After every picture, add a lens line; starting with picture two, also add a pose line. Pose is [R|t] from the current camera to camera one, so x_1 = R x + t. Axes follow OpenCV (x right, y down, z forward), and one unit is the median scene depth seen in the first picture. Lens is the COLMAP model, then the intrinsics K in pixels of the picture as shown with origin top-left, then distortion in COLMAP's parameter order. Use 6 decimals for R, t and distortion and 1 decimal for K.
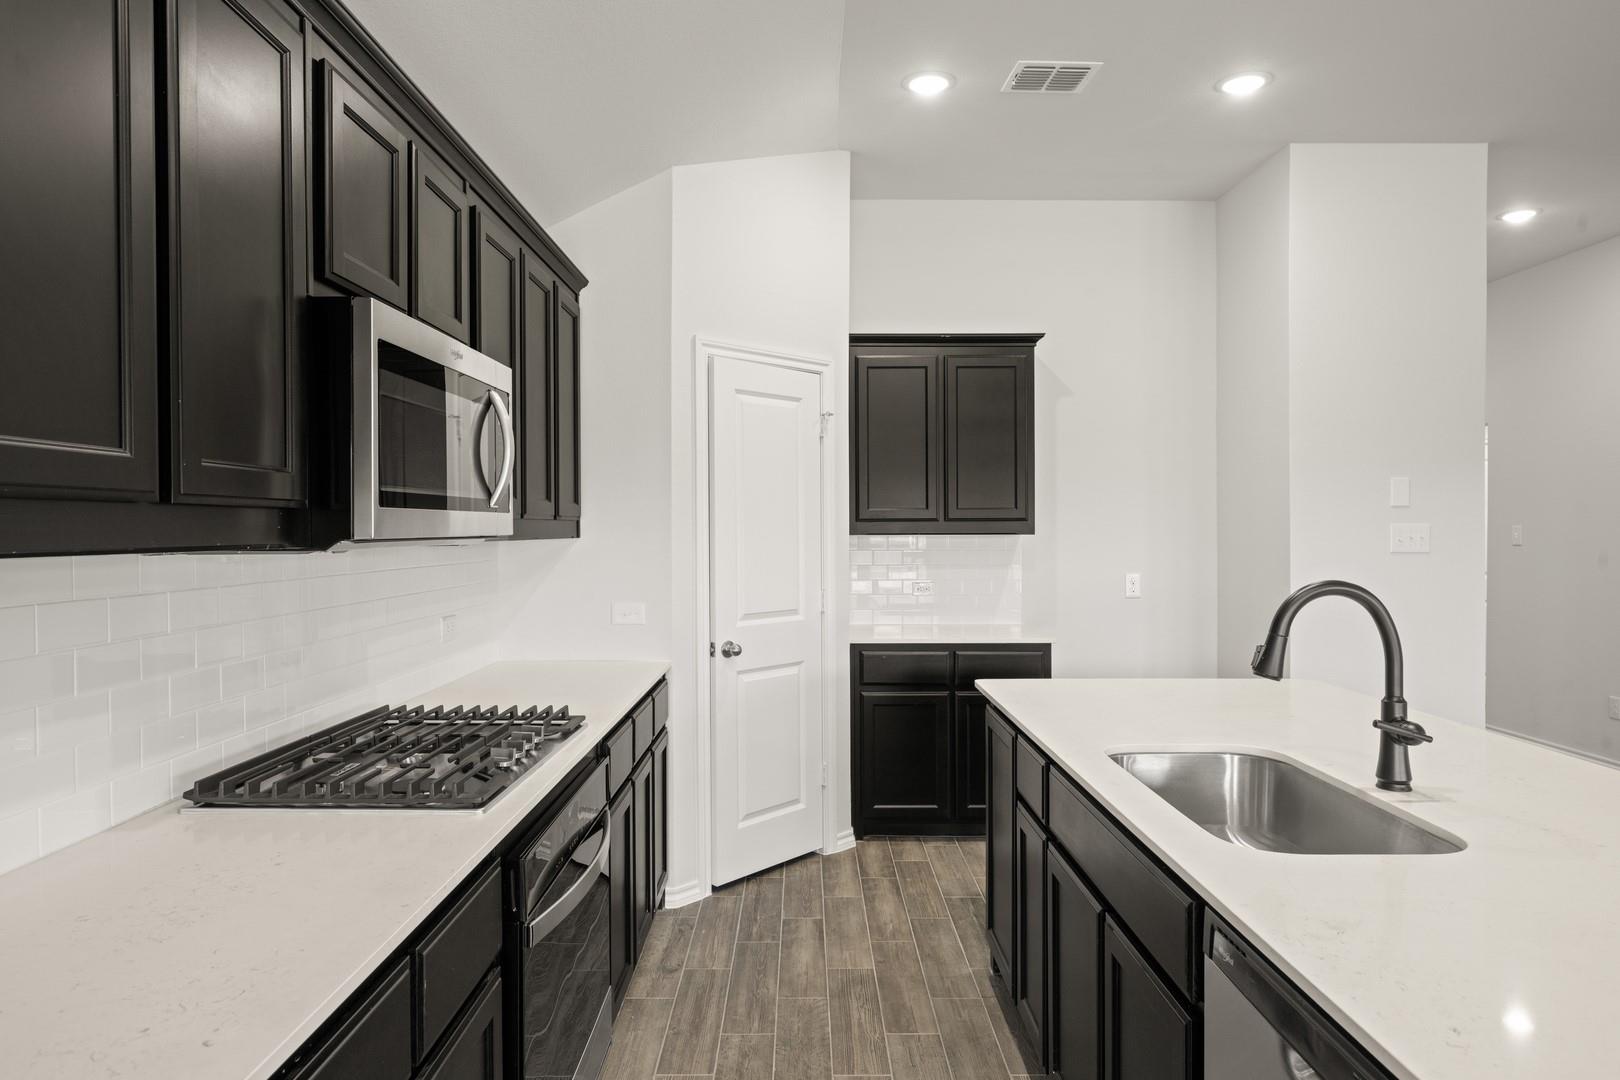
lens RADIAL K [[989.4, 0, 810.0], [0, 989.4, 540.0], [0, 0, 1]] dist [-0.004836, -0.000983]
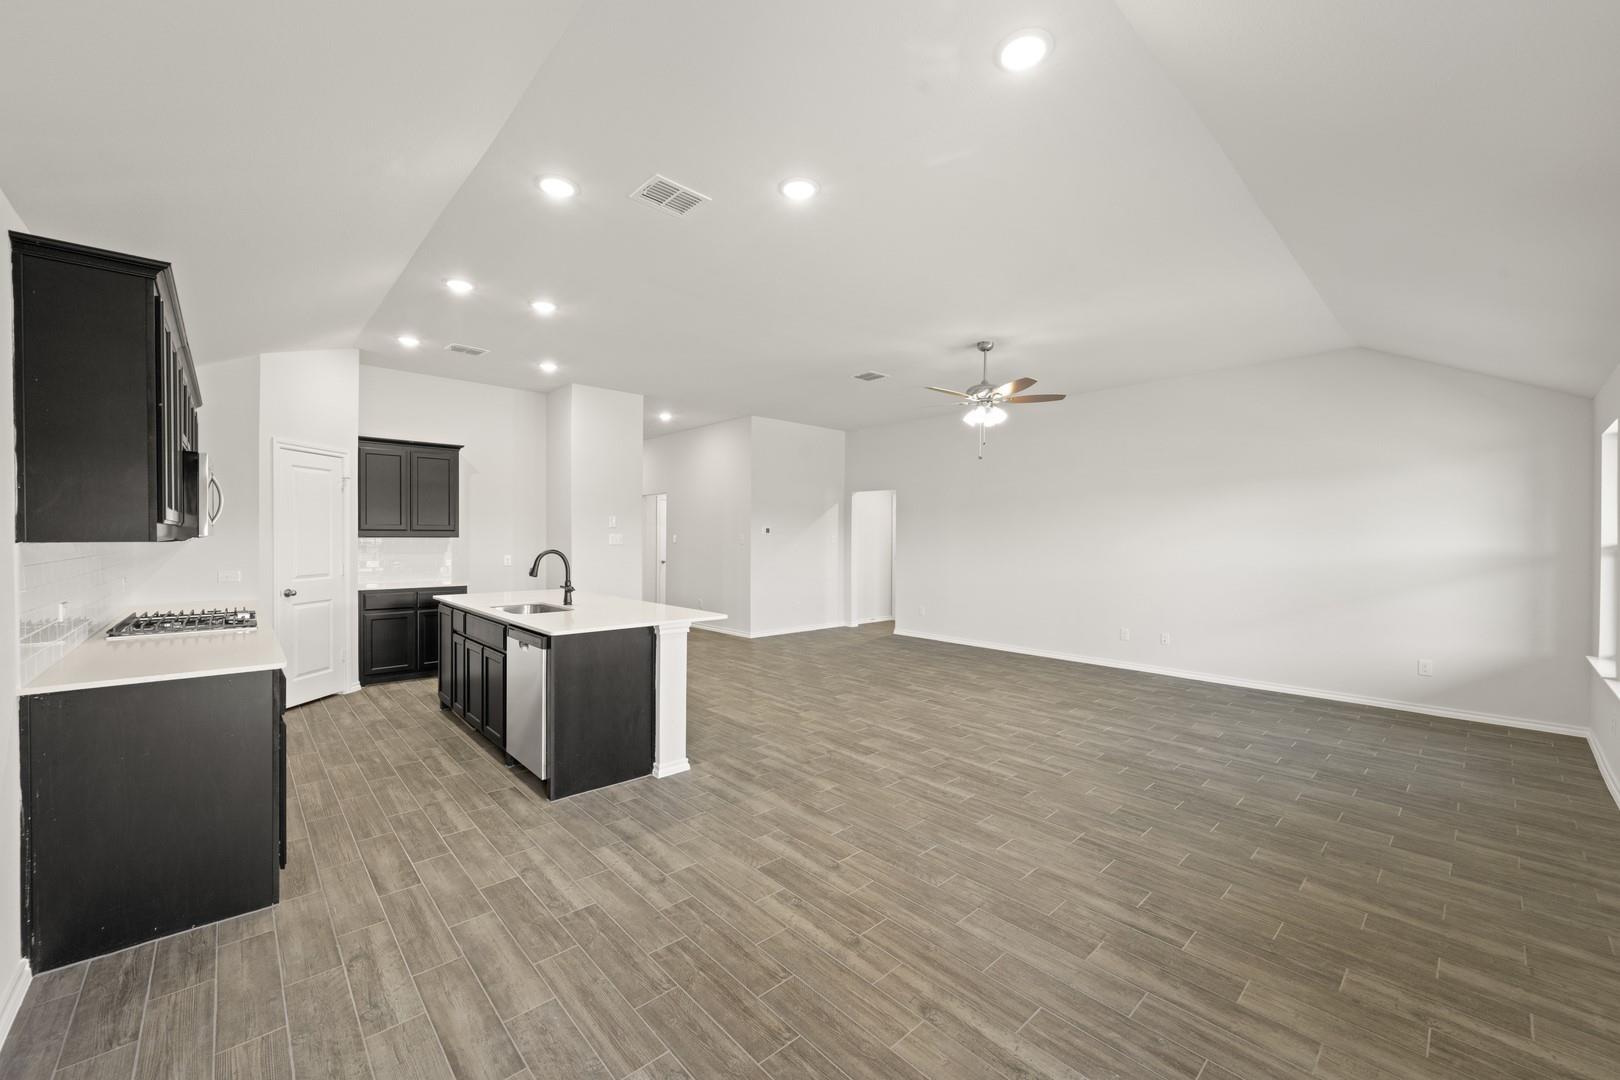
lens RADIAL K [[635.0, 0, 810.0], [0, 635.0, 540.0], [0, 0, 1]] dist [0.000084, -0.000186]
pose [[0.743339, 0.002089, 0.668912, -0.146136], [0.001049, 0.999990, -0.004289, 0.007571], [-0.668914, 0.003890, 0.743329, -0.609647]]
